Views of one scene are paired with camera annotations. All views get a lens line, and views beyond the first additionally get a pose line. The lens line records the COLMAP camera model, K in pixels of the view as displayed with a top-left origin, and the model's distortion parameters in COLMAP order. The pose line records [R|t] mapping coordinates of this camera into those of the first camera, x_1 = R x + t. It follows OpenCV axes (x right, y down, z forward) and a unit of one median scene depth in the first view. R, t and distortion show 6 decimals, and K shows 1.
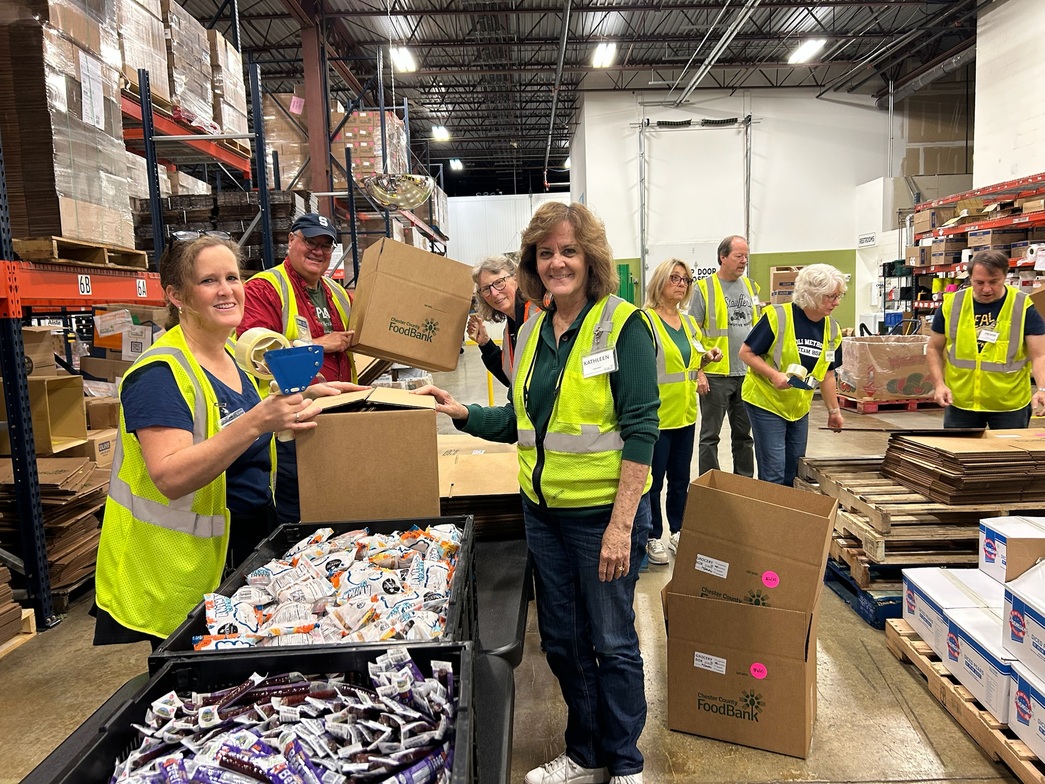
lens RADIAL K [[801.0, 0, 522.5], [0, 801.0, 392.0], [0, 0, 1]] dist [0.000608, -0.000760]
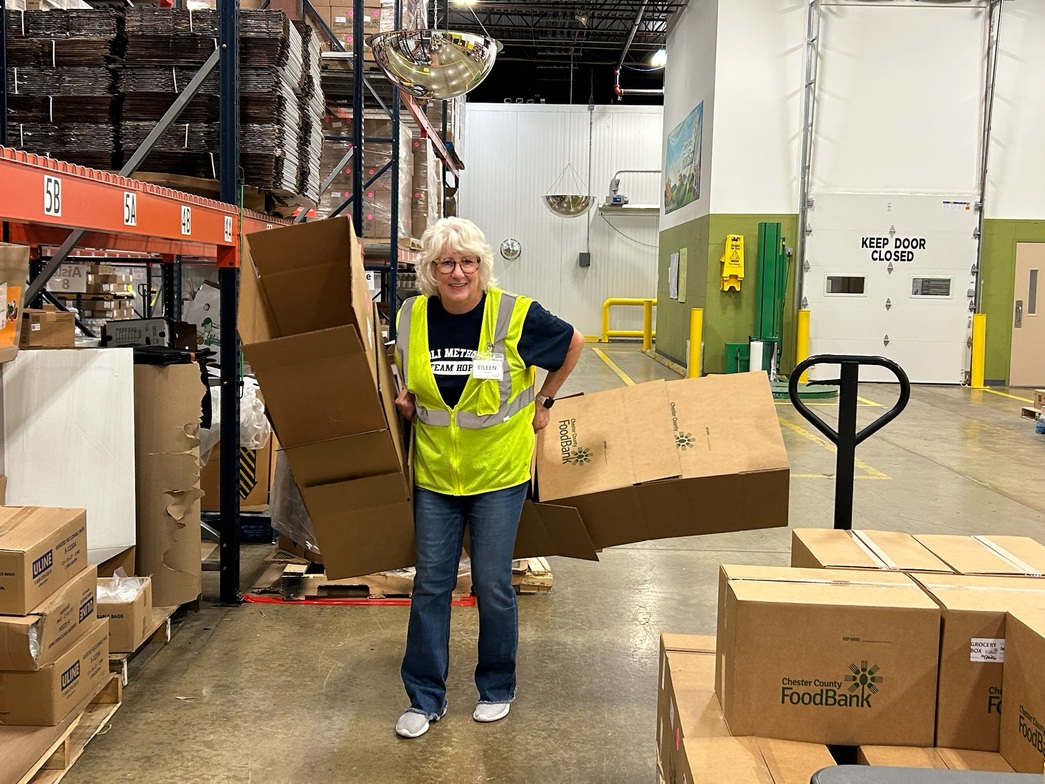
lens RADIAL K [[1169.5, 0, 522.5], [0, 1169.5, 392.0], [0, 0, 1]] dist [0.001141, 0.019832]
pose [[0.998289, 0.057303, 0.011620, -0.061511], [-0.057142, 0.998272, -0.013733, -0.011340], [-0.012387, 0.013046, 0.999838, 0.133878]]
